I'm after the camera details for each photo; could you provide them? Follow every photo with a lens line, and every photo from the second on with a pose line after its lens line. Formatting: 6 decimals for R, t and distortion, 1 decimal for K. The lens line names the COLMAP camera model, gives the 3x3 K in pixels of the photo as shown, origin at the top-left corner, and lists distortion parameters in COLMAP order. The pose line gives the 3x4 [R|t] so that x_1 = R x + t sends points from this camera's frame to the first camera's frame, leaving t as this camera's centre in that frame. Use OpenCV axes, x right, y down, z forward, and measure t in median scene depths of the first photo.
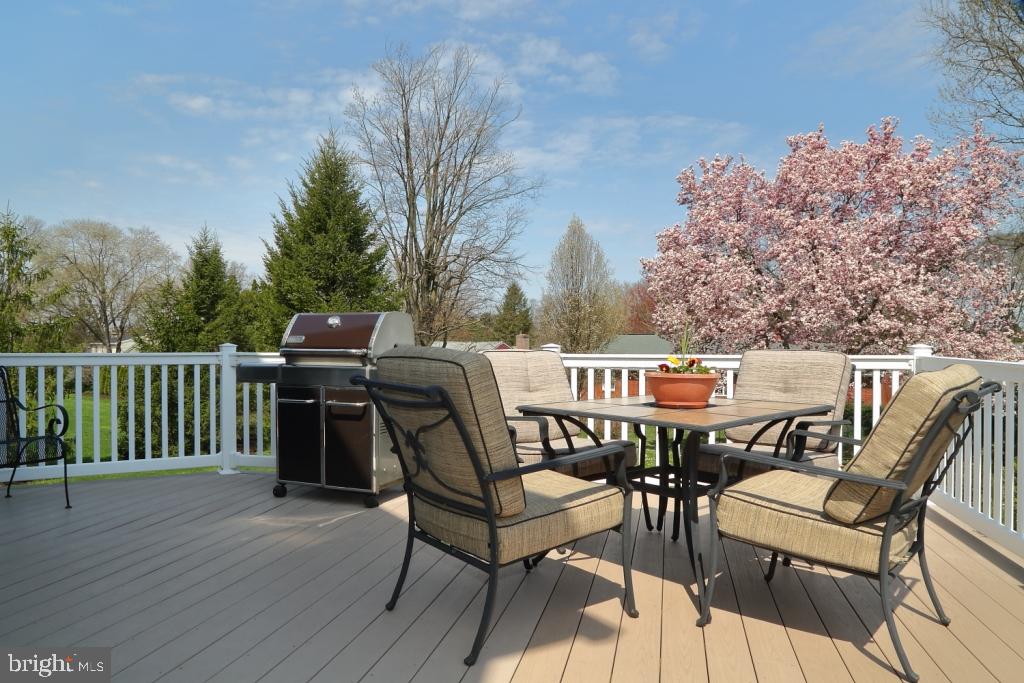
lens RADIAL K [[707.1, 0, 509.9], [0, 707.1, 345.3], [0, 0, 1]] dist [-0.117279, 0.065711]
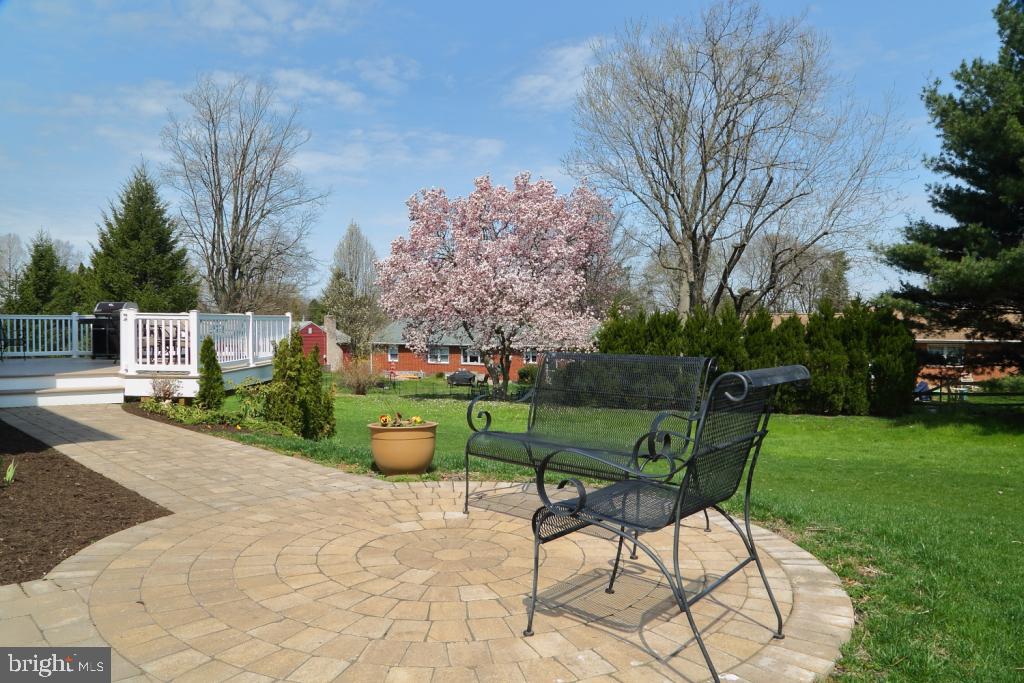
lens RADIAL K [[707.1, 0, 509.9], [0, 707.1, 345.3], [0, 0, 1]] dist [-0.117279, 0.065711]
pose [[0.978337, -0.002959, 0.206998, 0.167030], [-0.002093, 0.999705, 0.024182, 0.013562], [-0.207009, -0.024091, 0.978042, -0.460962]]
